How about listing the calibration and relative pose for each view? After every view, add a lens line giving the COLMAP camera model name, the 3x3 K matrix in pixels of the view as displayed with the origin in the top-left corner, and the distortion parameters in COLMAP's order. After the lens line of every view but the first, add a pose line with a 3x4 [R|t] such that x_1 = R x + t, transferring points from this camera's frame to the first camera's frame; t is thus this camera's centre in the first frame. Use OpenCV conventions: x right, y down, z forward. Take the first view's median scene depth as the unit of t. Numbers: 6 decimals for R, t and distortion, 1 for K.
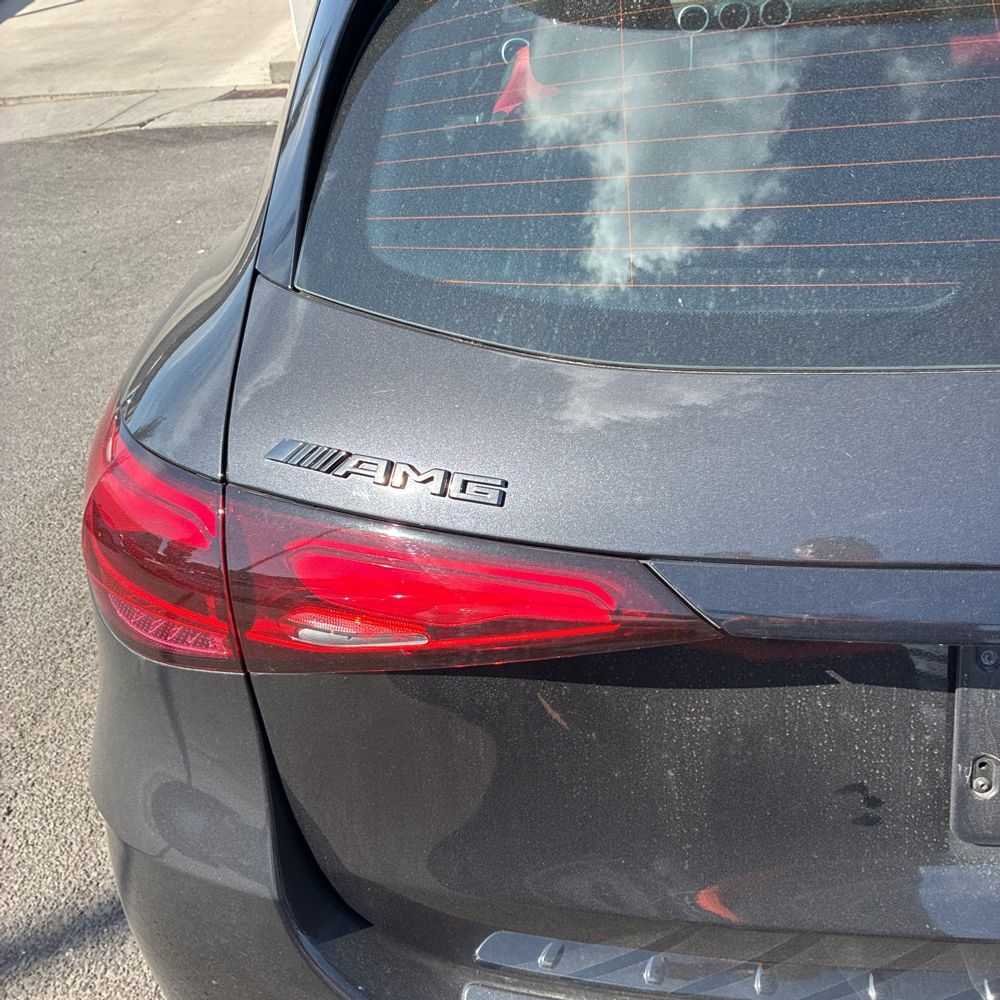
lens RADIAL K [[1017.3, 0, 522.7], [0, 1017.3, 501.1], [0, 0, 1]] dist [0.021263, 0.000000]
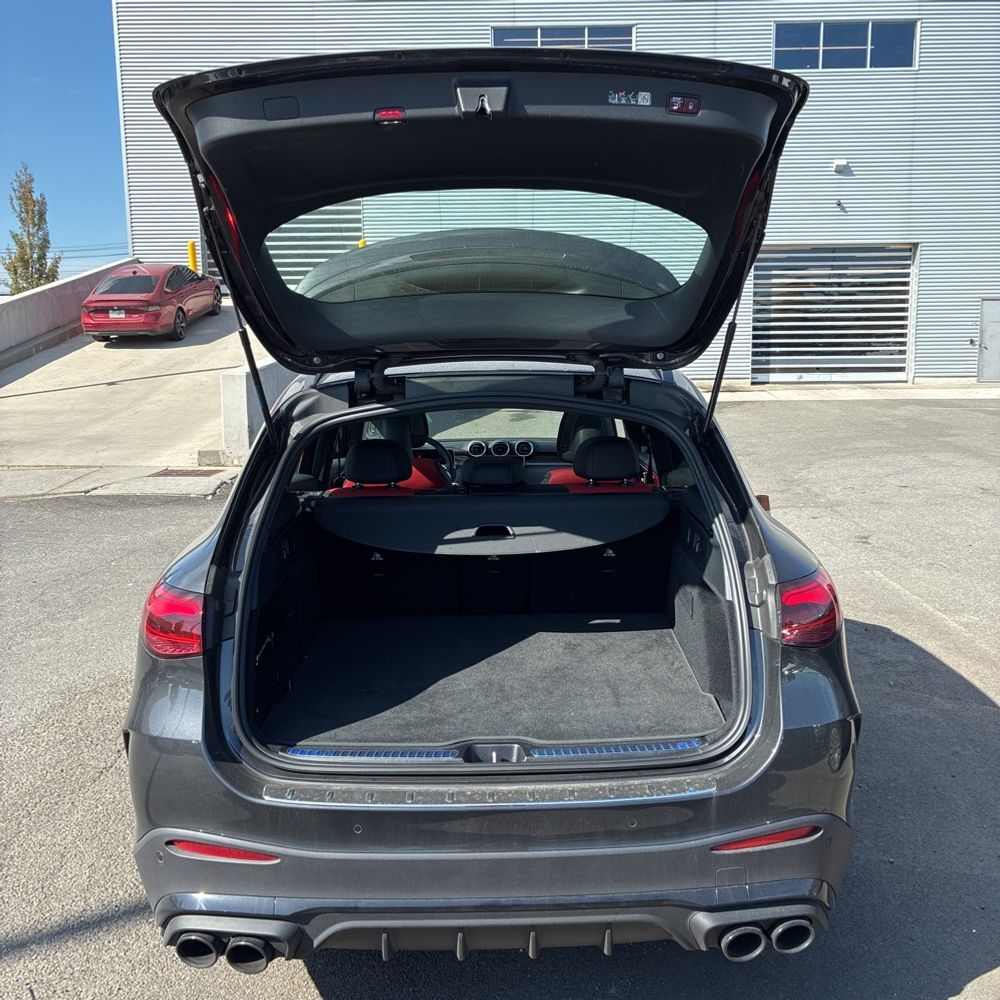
lens RADIAL K [[1017.3, 0, 508.4], [0, 1017.3, 498.6], [0, 0, 1]] dist [0.021263, 0.000000]
pose [[0.995348, 0.051993, 0.081116, 0.032307], [-0.019389, 0.932764, -0.359965, 0.071159], [-0.094378, 0.356717, 0.929433, -0.183627]]
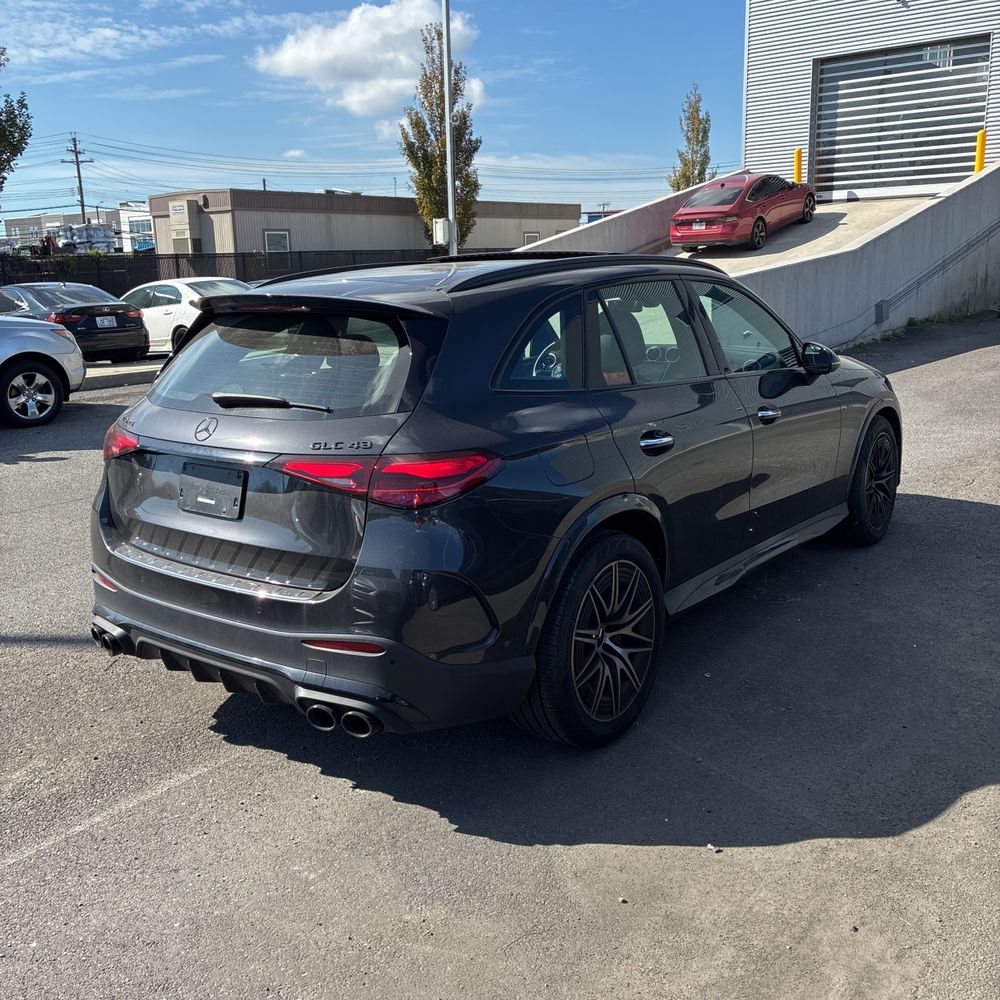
lens RADIAL K [[1017.3, 0, 501.1], [0, 1017.3, 500.6], [0, 0, 1]] dist [0.021263, 0.000000]
pose [[0.831312, 0.177142, -0.526822, 0.356431], [-0.305515, 0.937449, -0.166880, 0.050944], [0.464307, 0.299682, 0.833433, -0.189082]]
